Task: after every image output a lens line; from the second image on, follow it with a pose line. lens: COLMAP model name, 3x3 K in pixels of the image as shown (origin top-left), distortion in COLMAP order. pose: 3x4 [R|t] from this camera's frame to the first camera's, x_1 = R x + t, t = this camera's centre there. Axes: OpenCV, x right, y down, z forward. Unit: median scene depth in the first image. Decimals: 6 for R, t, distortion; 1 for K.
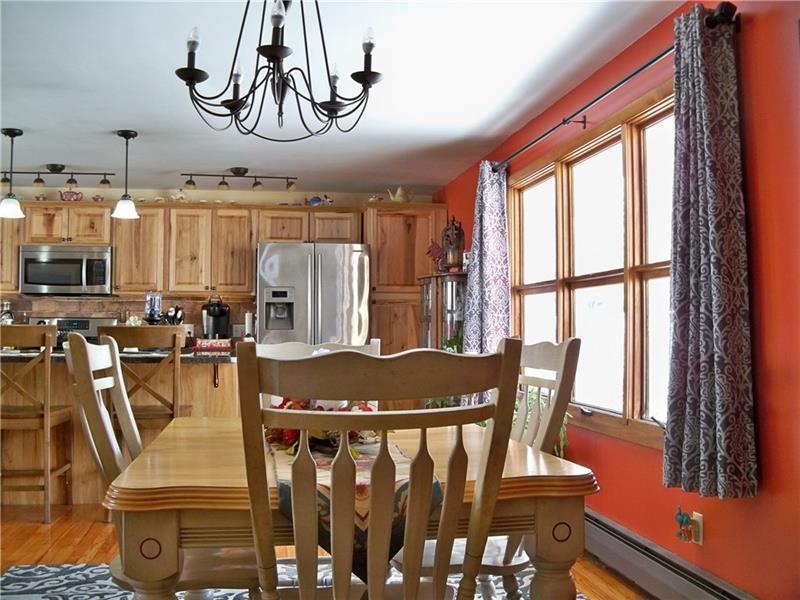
lens RADIAL K [[809.4, 0, 400.0], [0, 809.4, 300.0], [0, 0, 1]] dist [-0.230138, 0.266436]
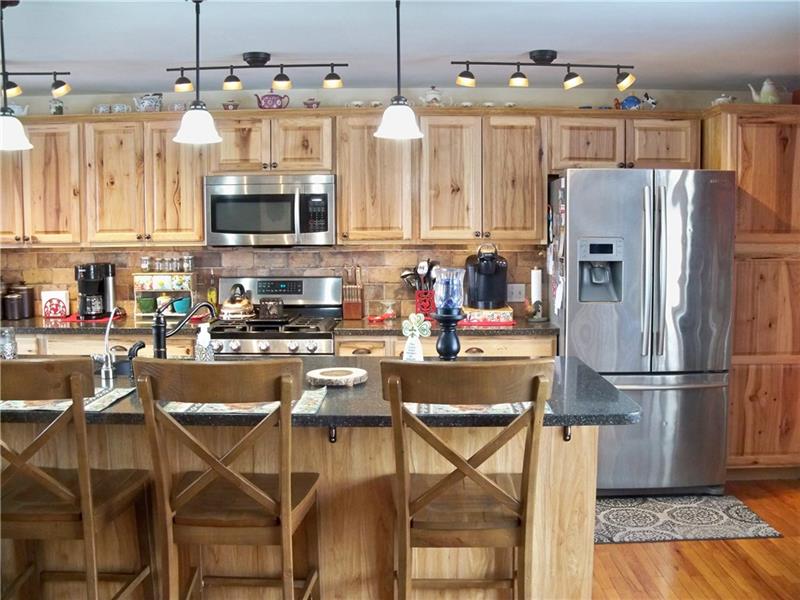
lens RADIAL K [[809.4, 0, 400.0], [0, 809.4, 300.0], [0, 0, 1]] dist [-0.230138, 0.266436]
pose [[0.981465, 0.012843, -0.191210, -0.175318], [0.010593, 0.992591, 0.121043, -0.043185], [0.191348, -0.120825, 0.974057, 0.320527]]
